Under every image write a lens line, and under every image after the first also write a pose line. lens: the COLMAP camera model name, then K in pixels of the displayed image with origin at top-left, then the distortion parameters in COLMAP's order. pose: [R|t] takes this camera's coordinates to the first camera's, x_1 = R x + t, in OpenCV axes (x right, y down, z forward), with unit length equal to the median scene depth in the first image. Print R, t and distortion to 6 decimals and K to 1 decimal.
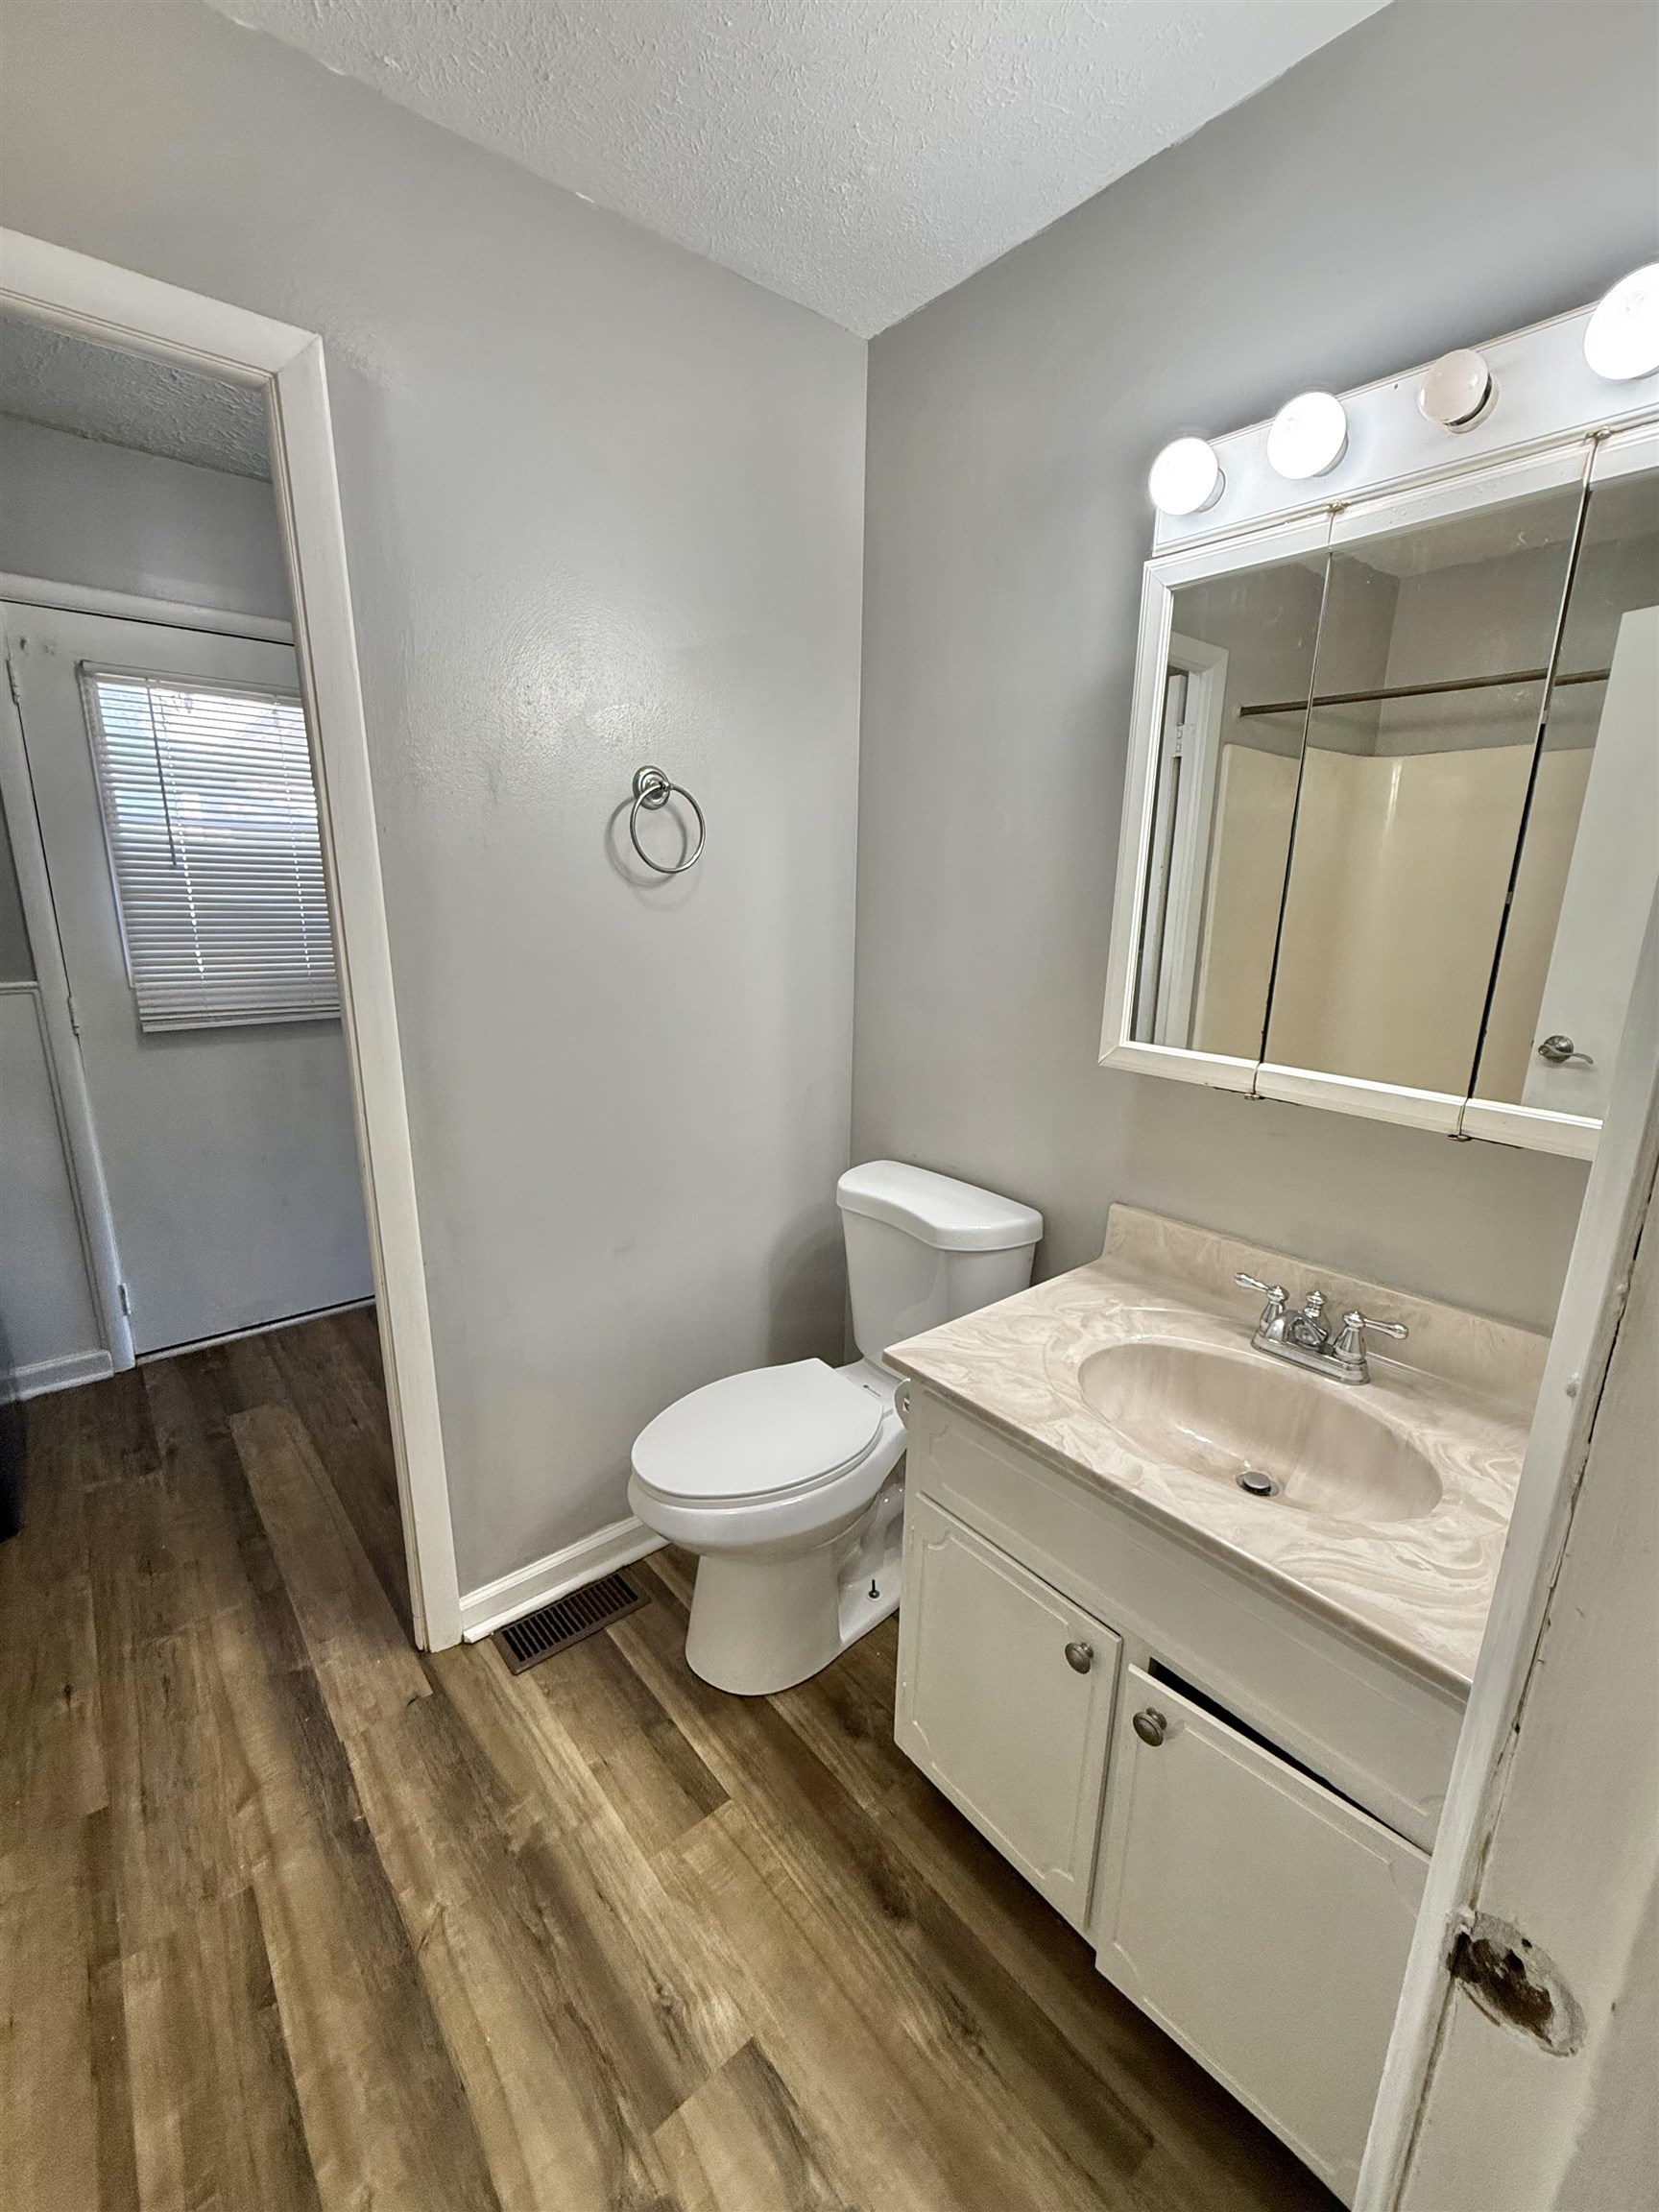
lens RADIAL K [[881.8, 0, 805.7], [0, 881.8, 1099.1], [0, 0, 1]] dist [0.001533, 0.000457]
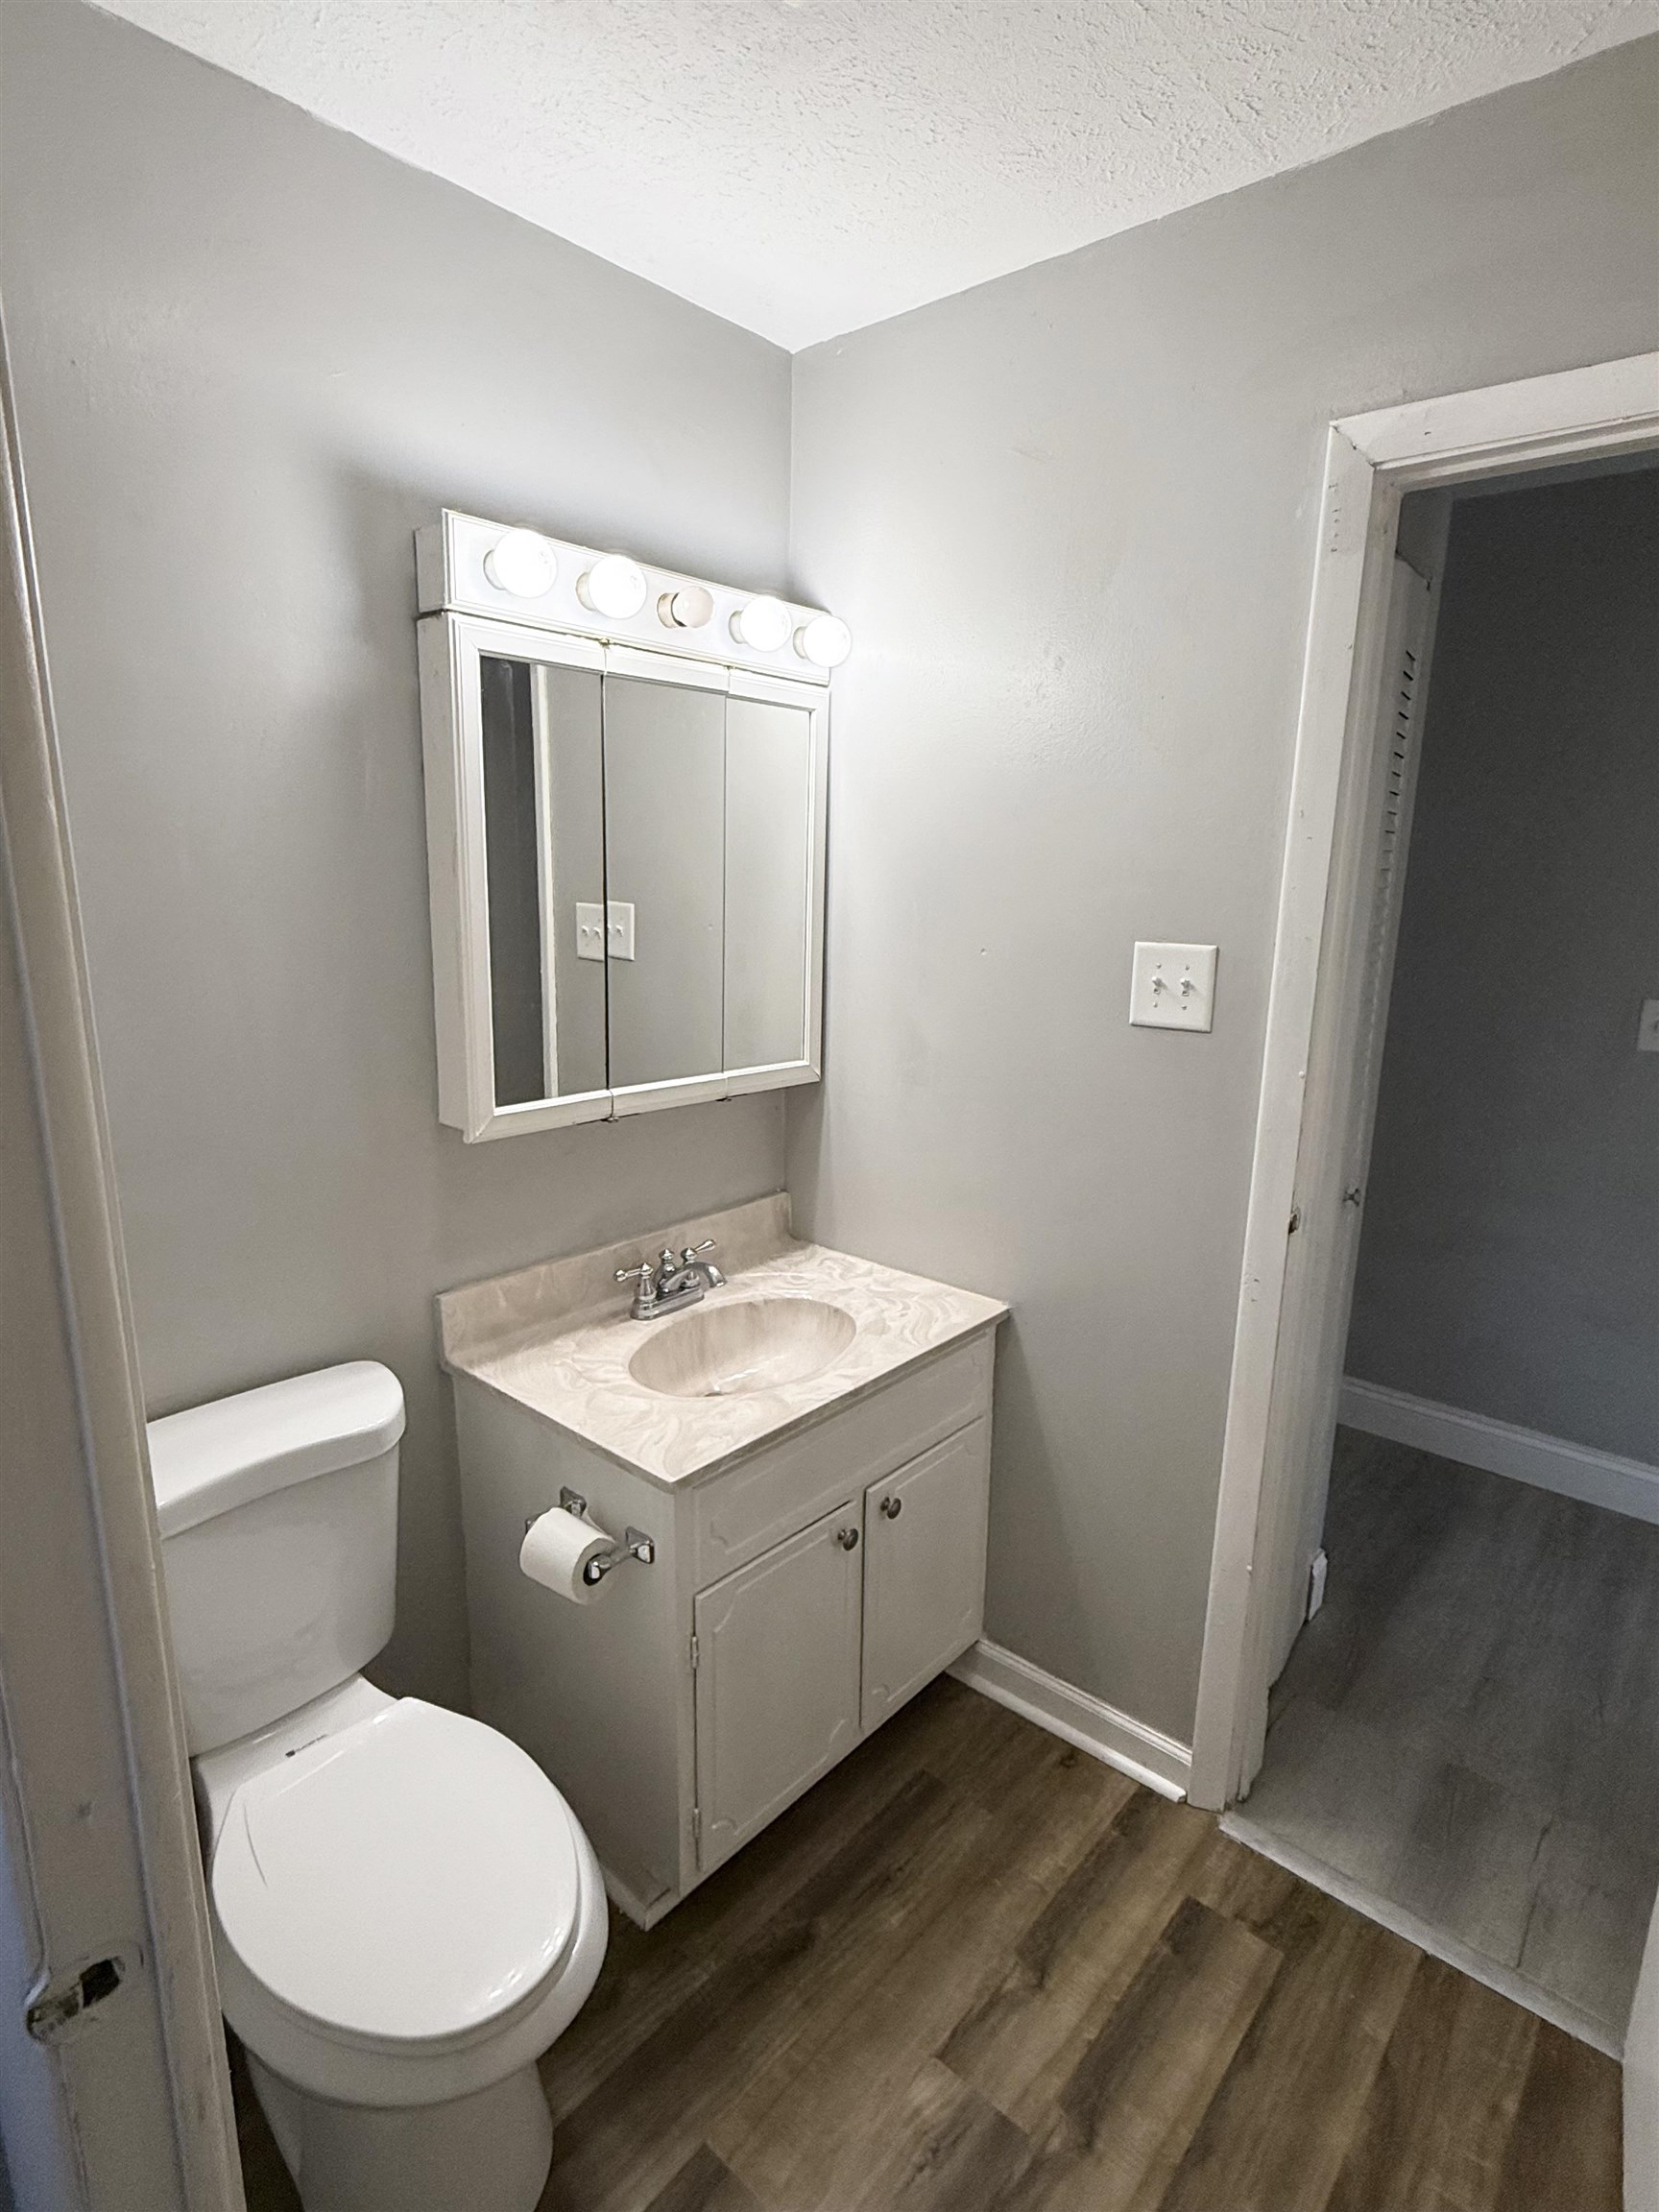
lens RADIAL K [[1140.2, 0, 811.8], [0, 1140.2, 1114.1], [0, 0, 1]] dist [-0.003611, -0.001867]
pose [[-0.143039, -0.232342, 0.962059, -1.083023], [0.223140, 0.939456, 0.260059, -0.380336], [-0.964235, 0.251872, -0.082535, 0.971841]]
